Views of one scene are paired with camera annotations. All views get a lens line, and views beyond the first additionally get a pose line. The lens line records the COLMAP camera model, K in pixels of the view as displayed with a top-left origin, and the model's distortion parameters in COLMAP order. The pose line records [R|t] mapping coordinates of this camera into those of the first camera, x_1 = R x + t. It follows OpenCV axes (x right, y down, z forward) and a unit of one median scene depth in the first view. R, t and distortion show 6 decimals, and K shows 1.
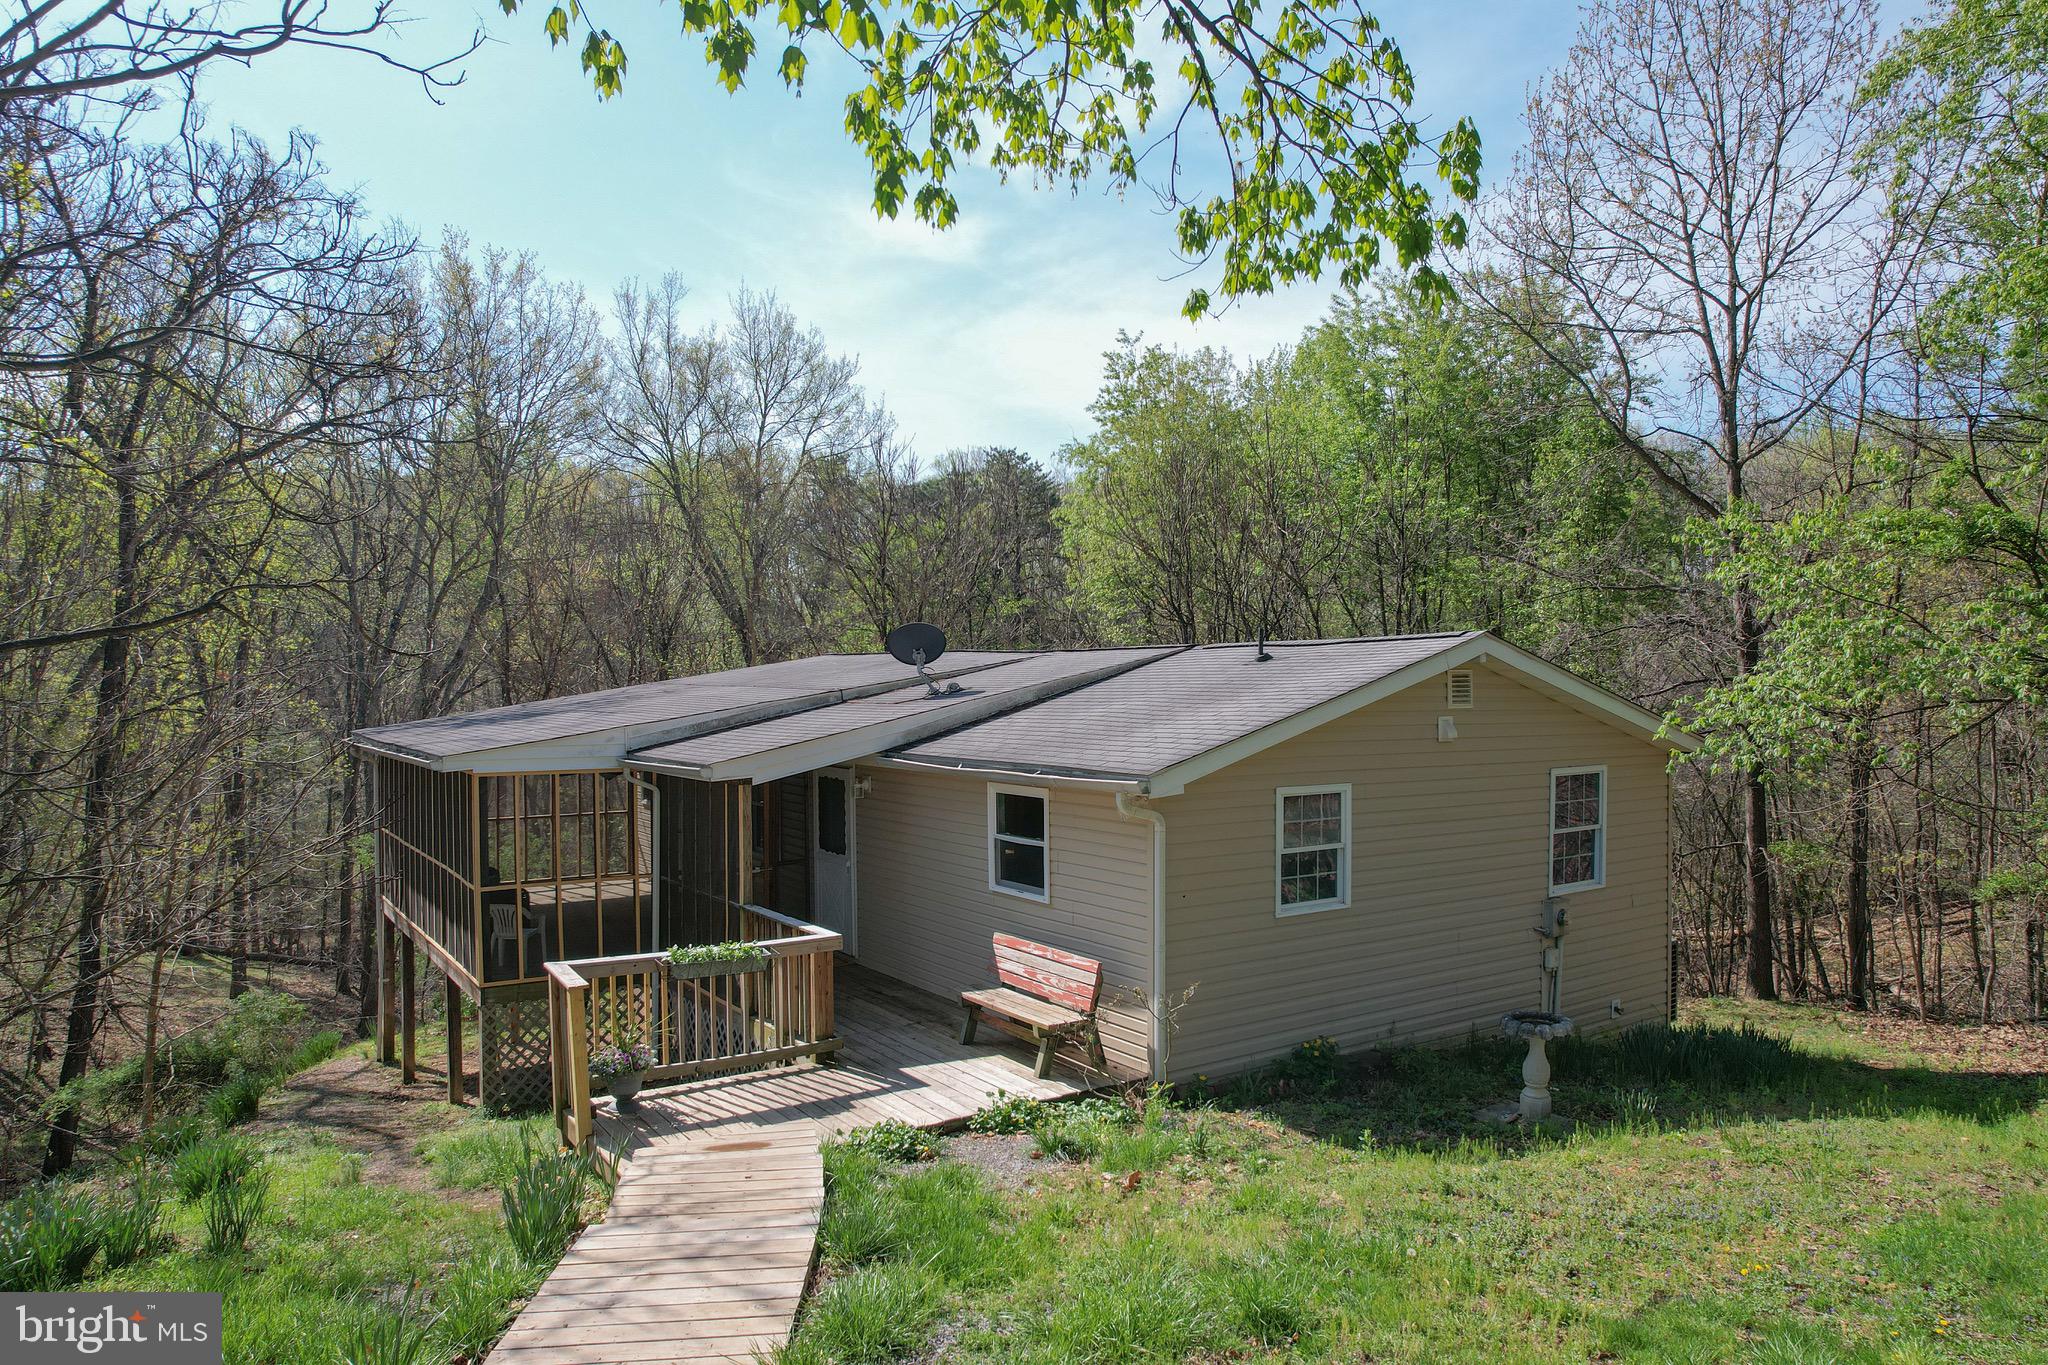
lens RADIAL K [[1305.6, 0, 1024.0], [0, 1305.6, 682.5], [0, 0, 1]] dist [-0.058519, -0.001455]
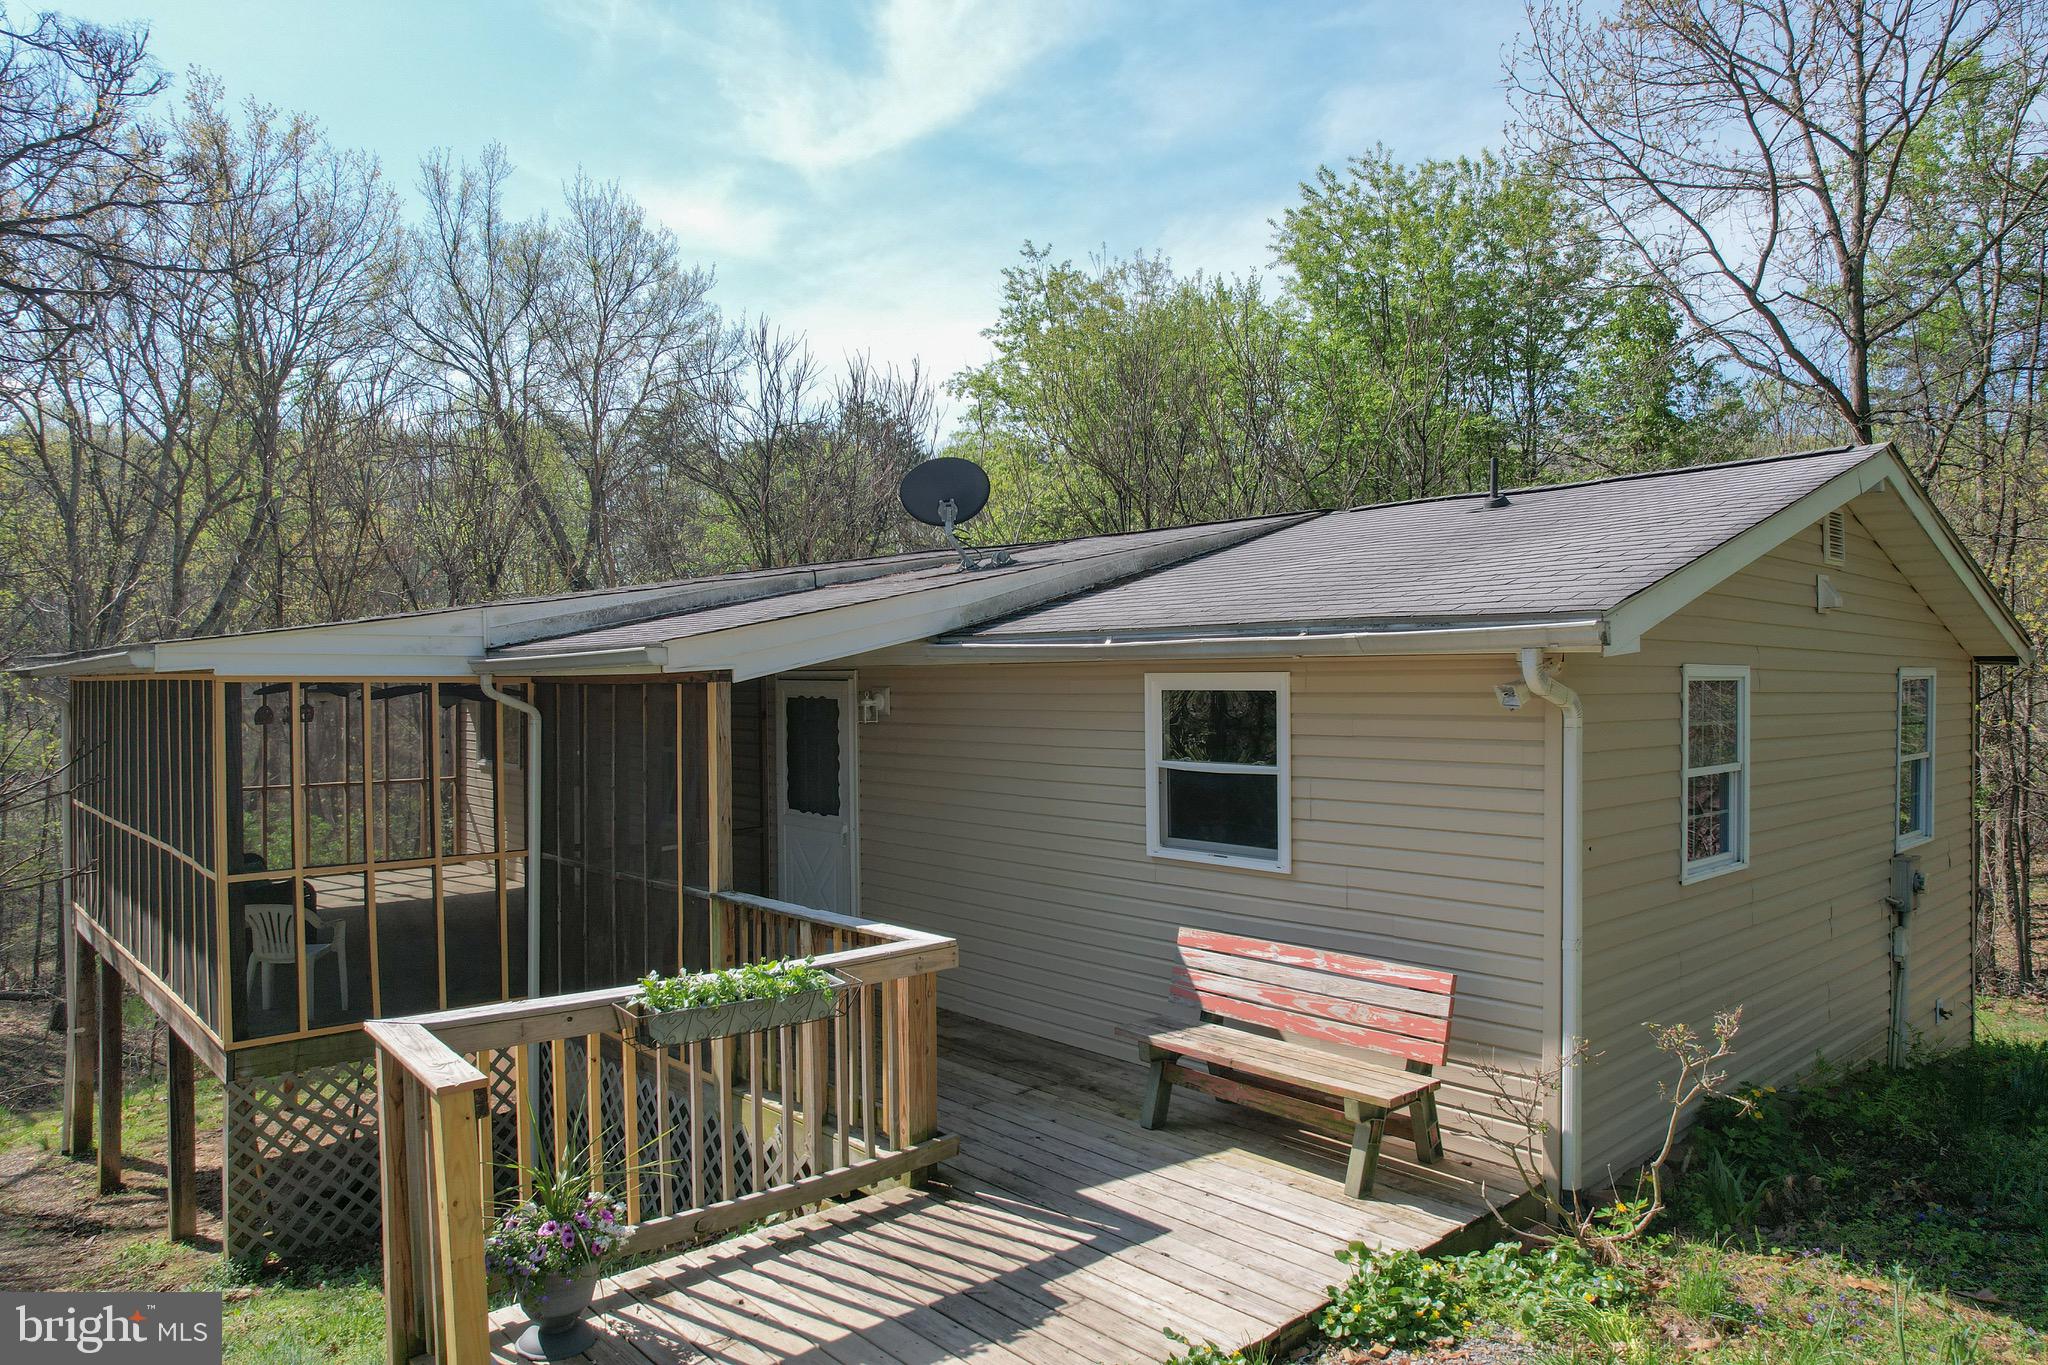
lens RADIAL K [[1316.3, 0, 1024.0], [0, 1316.3, 682.5], [0, 0, 1]] dist [-0.083763, 0.075139]
pose [[0.989907, -0.000791, 0.141717, -0.165569], [0.000650, 0.999999, 0.001044, 0.079428], [-0.141718, -0.000941, 0.989907, 0.418120]]
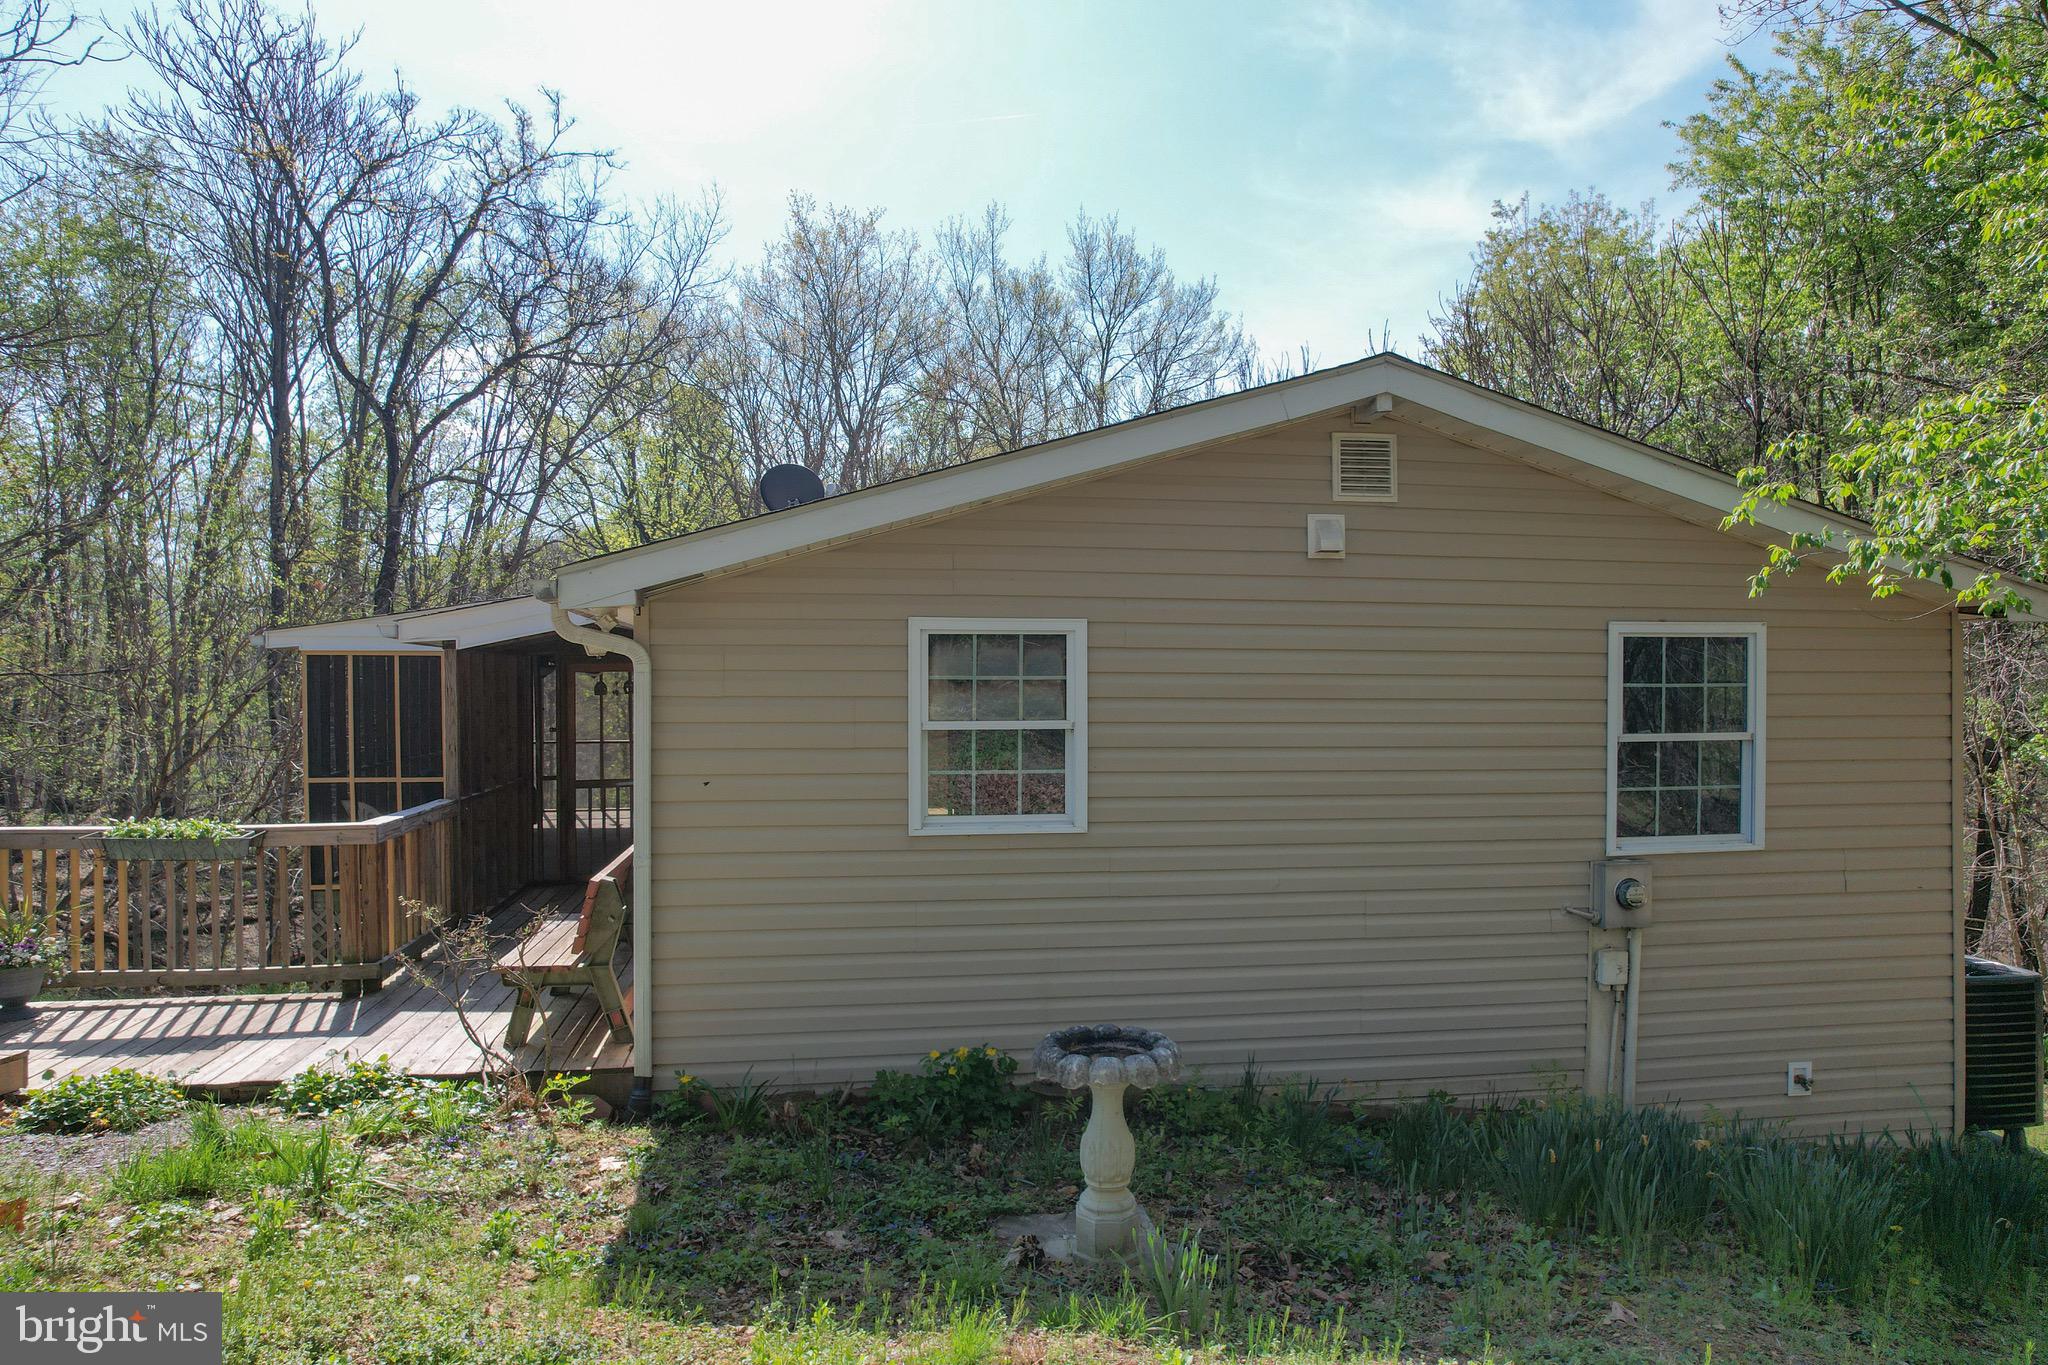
lens RADIAL K [[1316.3, 0, 1024.0], [0, 1316.3, 682.5], [0, 0, 1]] dist [-0.083763, 0.075139]
pose [[0.910658, 0.001352, -0.413158, 0.439875], [-0.000588, 0.999998, 0.001977, 0.098107], [0.413160, -0.001557, 0.910657, 0.423649]]
